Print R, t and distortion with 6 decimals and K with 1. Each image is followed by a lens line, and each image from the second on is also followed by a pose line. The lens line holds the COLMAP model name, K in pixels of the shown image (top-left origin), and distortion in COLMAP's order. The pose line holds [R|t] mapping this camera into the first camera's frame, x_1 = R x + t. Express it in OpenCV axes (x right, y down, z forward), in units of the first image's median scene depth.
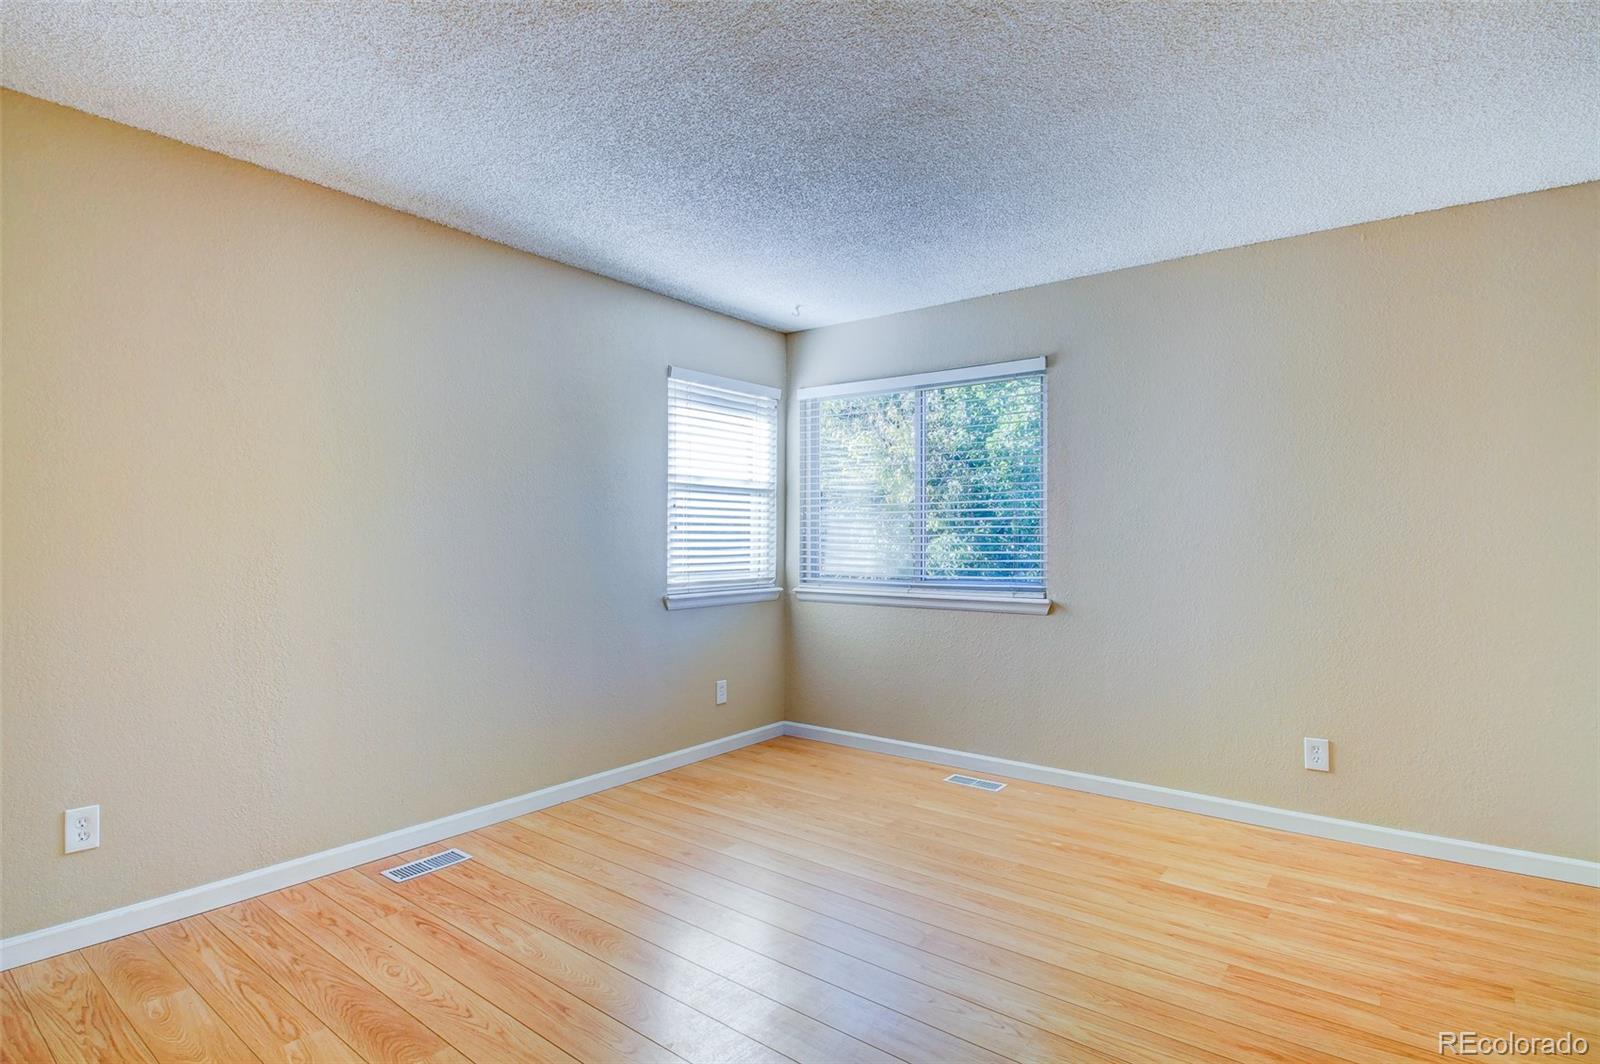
lens RADIAL K [[808.8, 0, 793.7], [0, 808.8, 531.1], [0, 0, 1]] dist [0.001575, -0.015946]
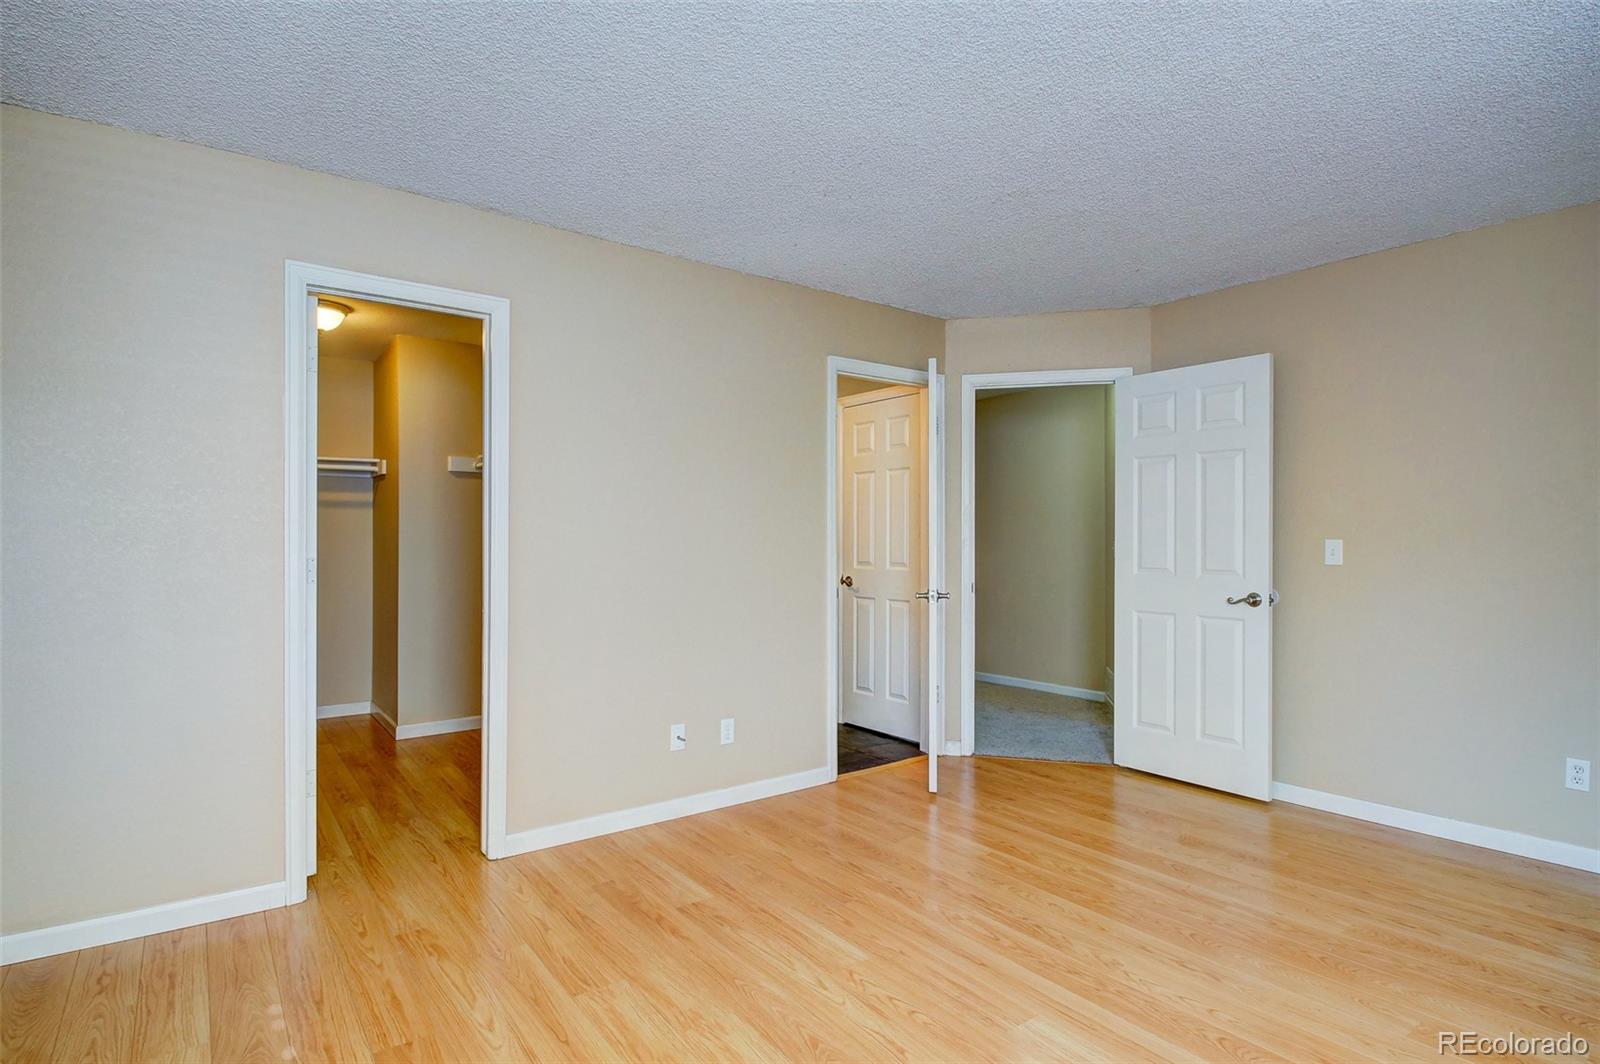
lens RADIAL K [[808.8, 0, 793.7], [0, 808.8, 531.1], [0, 0, 1]] dist [0.001575, -0.015946]
pose [[-0.963548, 0.006004, 0.267466, 0.043535], [0.001815, 0.999872, -0.015907, 0.017004], [-0.267528, -0.014842, -0.963436, 1.846661]]
